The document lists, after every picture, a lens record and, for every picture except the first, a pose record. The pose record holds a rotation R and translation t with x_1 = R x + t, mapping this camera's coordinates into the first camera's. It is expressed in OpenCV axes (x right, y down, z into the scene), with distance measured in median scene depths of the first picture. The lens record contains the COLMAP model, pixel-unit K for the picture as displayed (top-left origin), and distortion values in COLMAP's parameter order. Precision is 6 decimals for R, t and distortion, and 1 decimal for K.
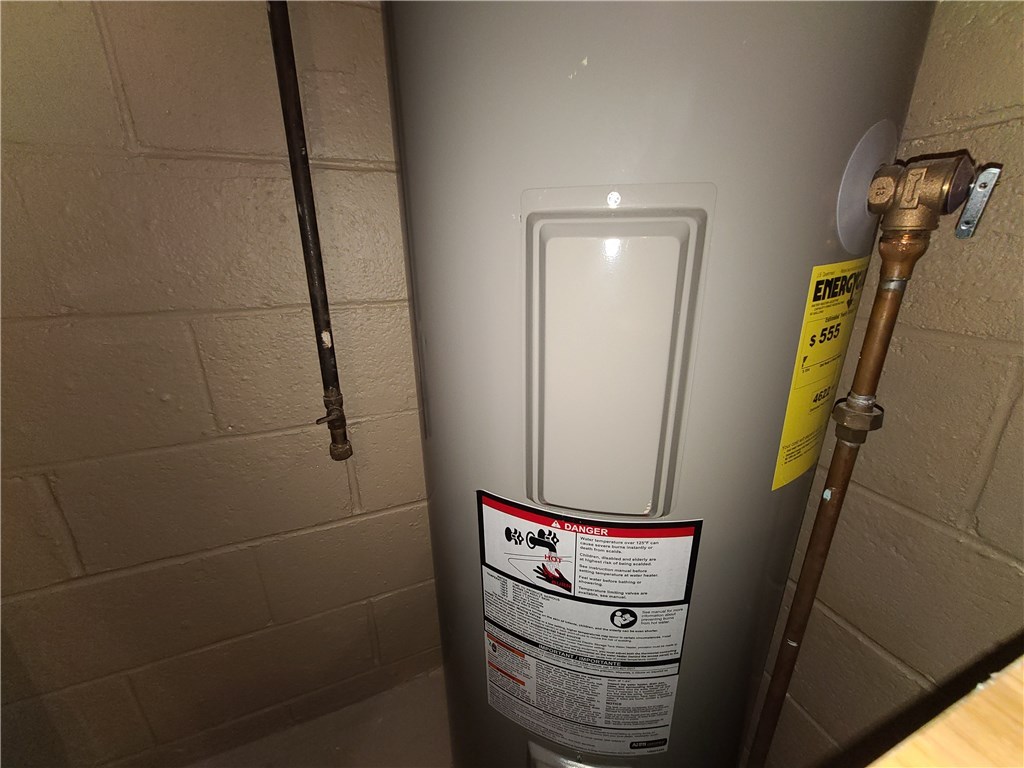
lens RADIAL K [[420.5, 0, 517.9], [0, 420.5, 381.0], [0, 0, 1]] dist [-0.000150, 0.000481]
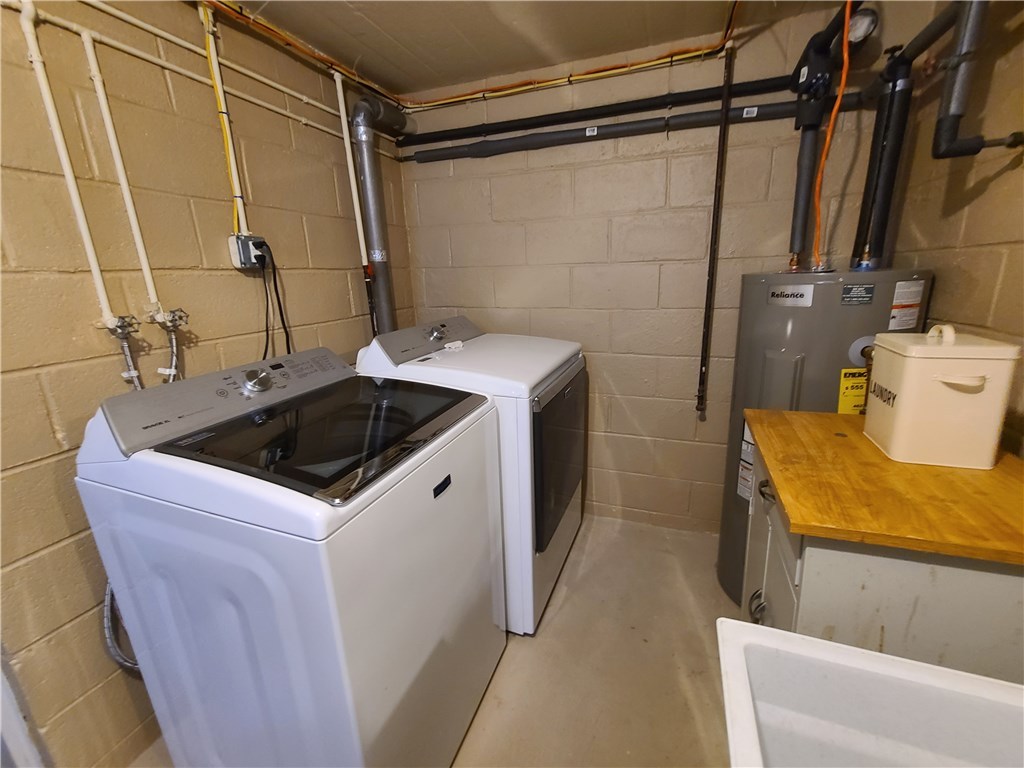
lens RADIAL K [[420.5, 0, 517.9], [0, 420.5, 381.0], [0, 0, 1]] dist [-0.000150, 0.000481]
pose [[0.741659, 0.155444, -0.652518, 0.708405], [-0.205143, 0.978732, -0.000012, 0.333191], [0.638638, 0.133868, 0.757773, -2.789120]]
